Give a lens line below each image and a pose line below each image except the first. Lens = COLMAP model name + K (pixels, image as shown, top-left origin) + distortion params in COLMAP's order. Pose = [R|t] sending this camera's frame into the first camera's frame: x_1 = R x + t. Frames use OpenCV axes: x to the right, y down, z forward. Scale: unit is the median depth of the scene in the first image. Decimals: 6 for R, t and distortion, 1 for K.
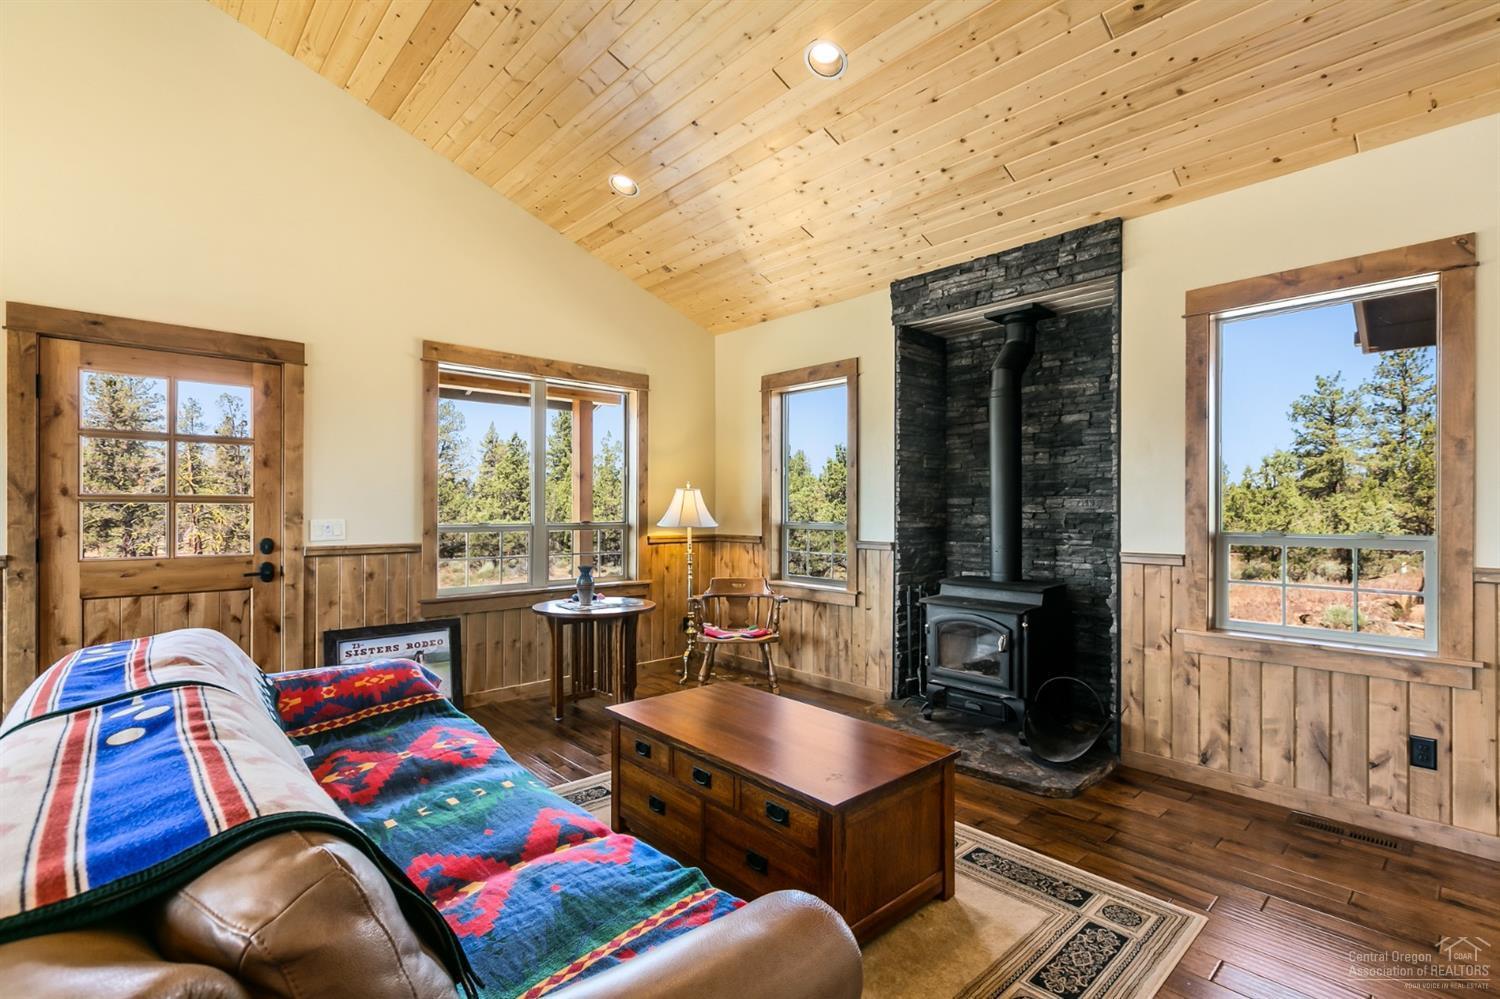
lens RADIAL K [[685.9, 0, 753.5], [0, 685.9, 508.1], [0, 0, 1]] dist [0.002862, 0.000784]
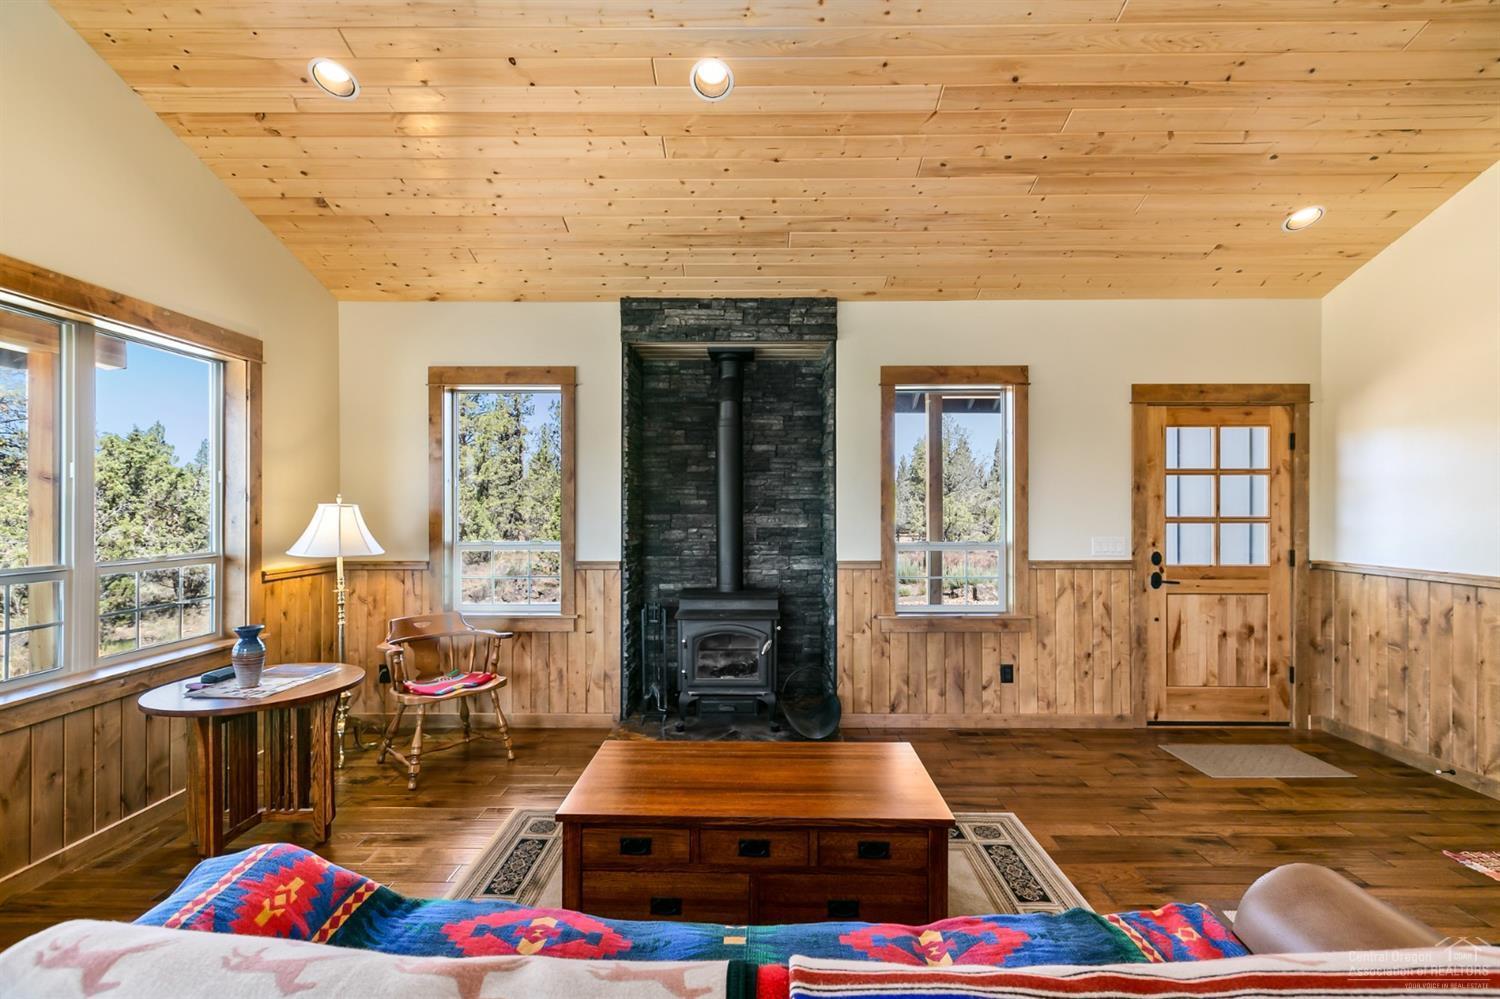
lens RADIAL K [[670.9, 0, 750.2], [0, 670.9, 504.5], [0, 0, 1]] dist [0.001224, 0.000586]
pose [[0.686893, -0.001148, 0.726758, -0.411053], [0.001733, 0.999998, -0.000059, -0.034750], [-0.726757, 0.001300, 0.686893, 0.225517]]
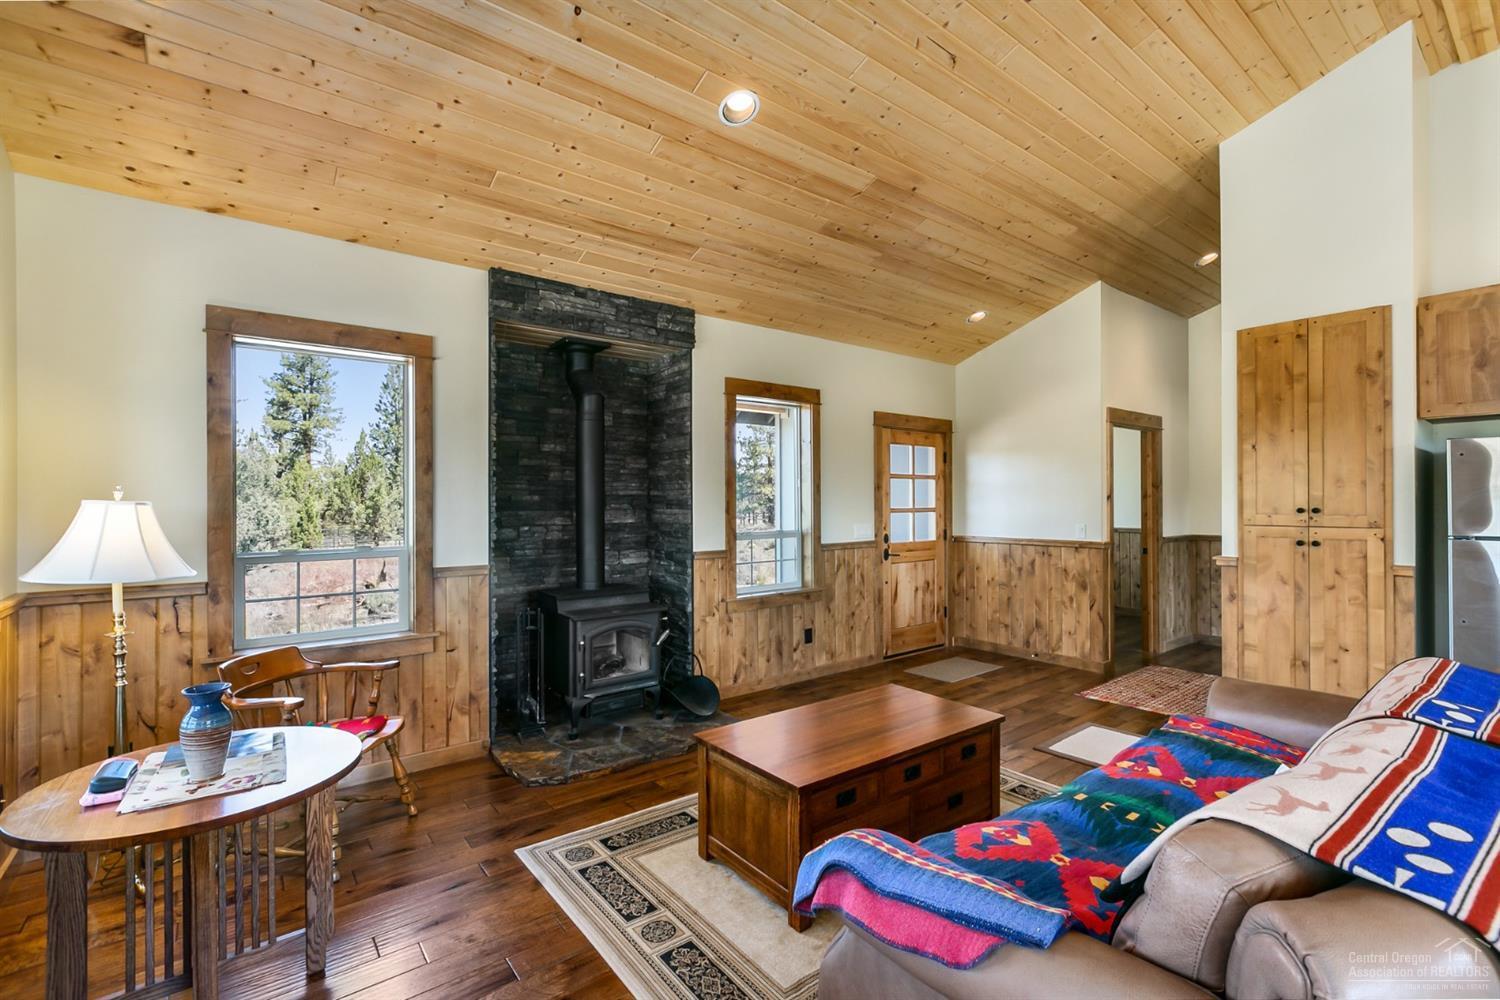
lens RADIAL K [[670.0, 0, 749.8], [0, 670.0, 497.7], [0, 0, 1]] dist [0.002011, -0.000351]
pose [[0.080343, 0.001723, 0.996766, -0.686452], [0.004087, 0.999990, -0.002058, -0.035930], [-0.996759, 0.004240, 0.080336, 0.669345]]
